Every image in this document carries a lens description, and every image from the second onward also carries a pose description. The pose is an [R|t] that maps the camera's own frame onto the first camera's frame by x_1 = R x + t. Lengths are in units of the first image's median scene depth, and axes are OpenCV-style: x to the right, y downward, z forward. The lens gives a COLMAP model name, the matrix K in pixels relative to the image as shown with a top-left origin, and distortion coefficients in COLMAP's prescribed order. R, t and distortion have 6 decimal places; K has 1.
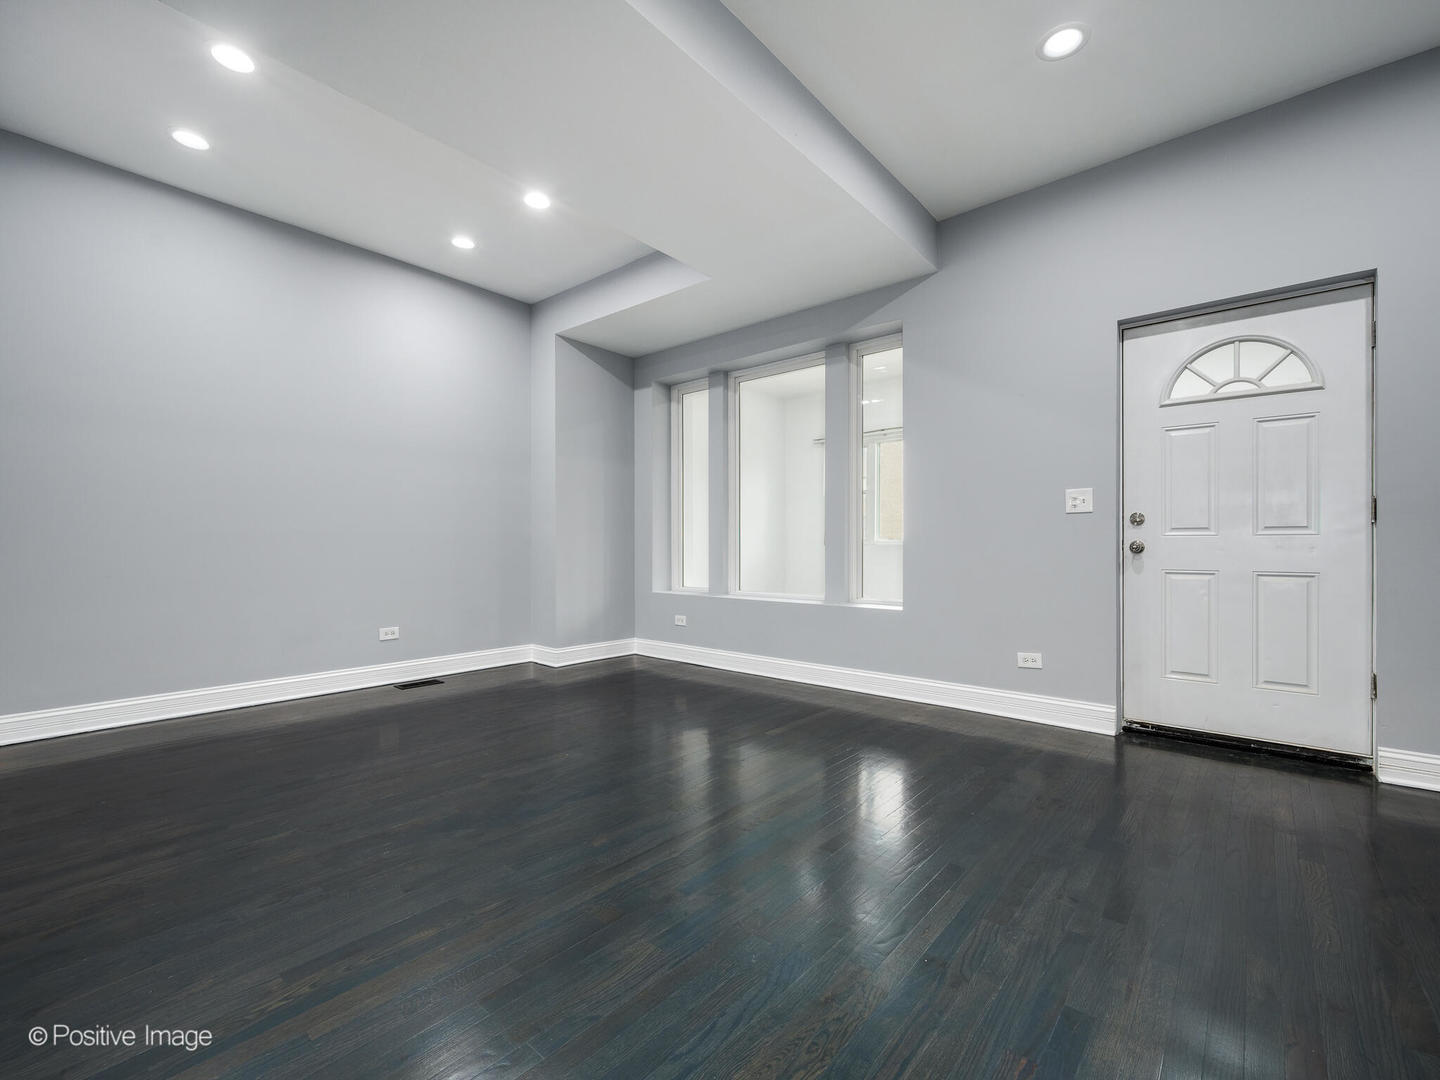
lens RADIAL K [[641.1, 0, 725.0], [0, 641.1, 546.3], [0, 0, 1]] dist [-0.005145, -0.000294]
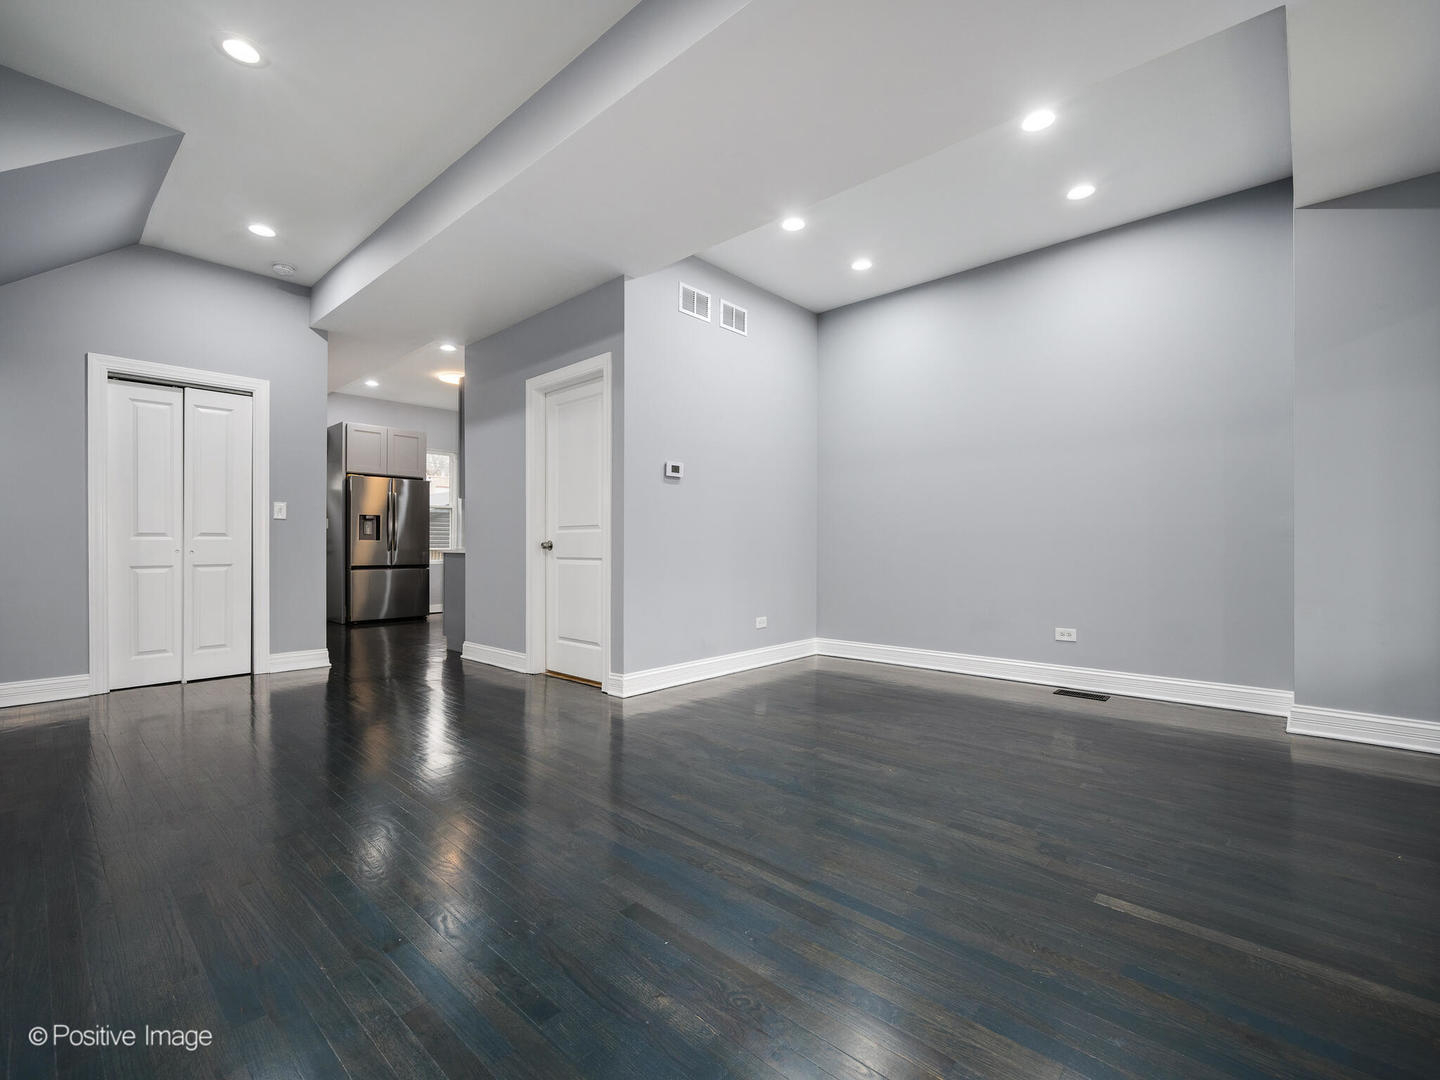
lens RADIAL K [[641.1, 0, 725.0], [0, 641.1, 546.3], [0, 0, 1]] dist [-0.005145, -0.000294]
pose [[-0.022352, 0.011567, -0.999683, 0.611849], [-0.001619, 0.999931, 0.011606, -0.009301], [0.999749, 0.001878, -0.022332, 0.693724]]
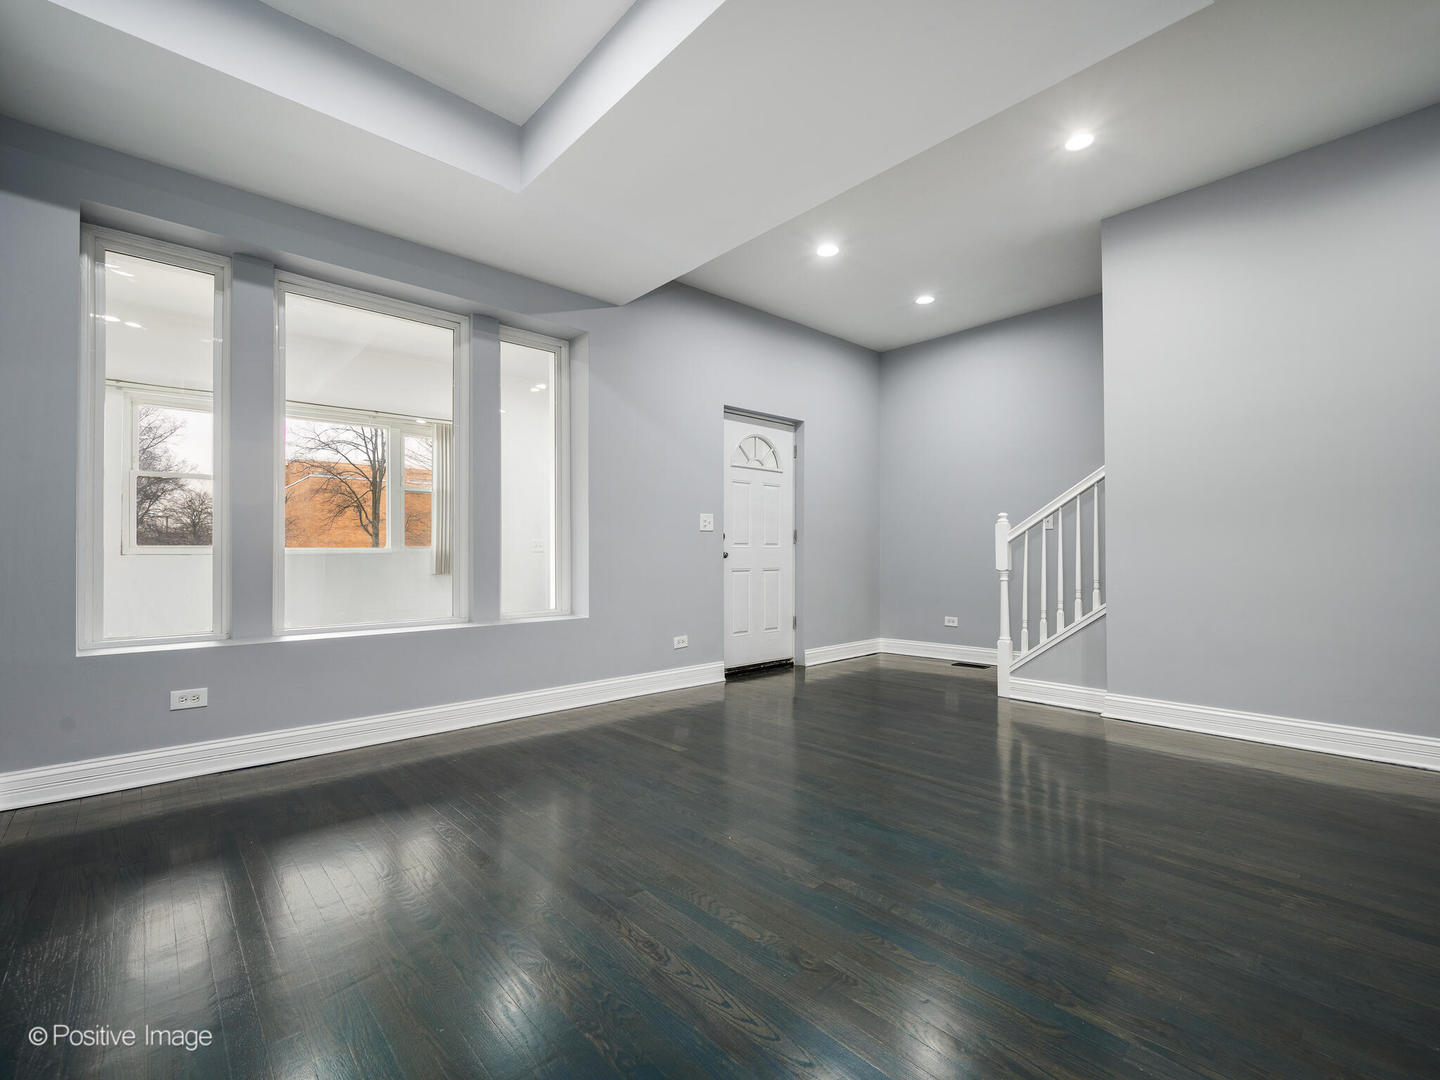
lens RADIAL K [[641.1, 0, 725.0], [0, 641.1, 546.3], [0, 0, 1]] dist [-0.005145, -0.000294]
pose [[0.104475, 0.017231, 0.994378, -0.856095], [0.007402, 0.999809, -0.018103, 0.008174], [-0.994500, 0.009252, 0.104327, 0.814697]]
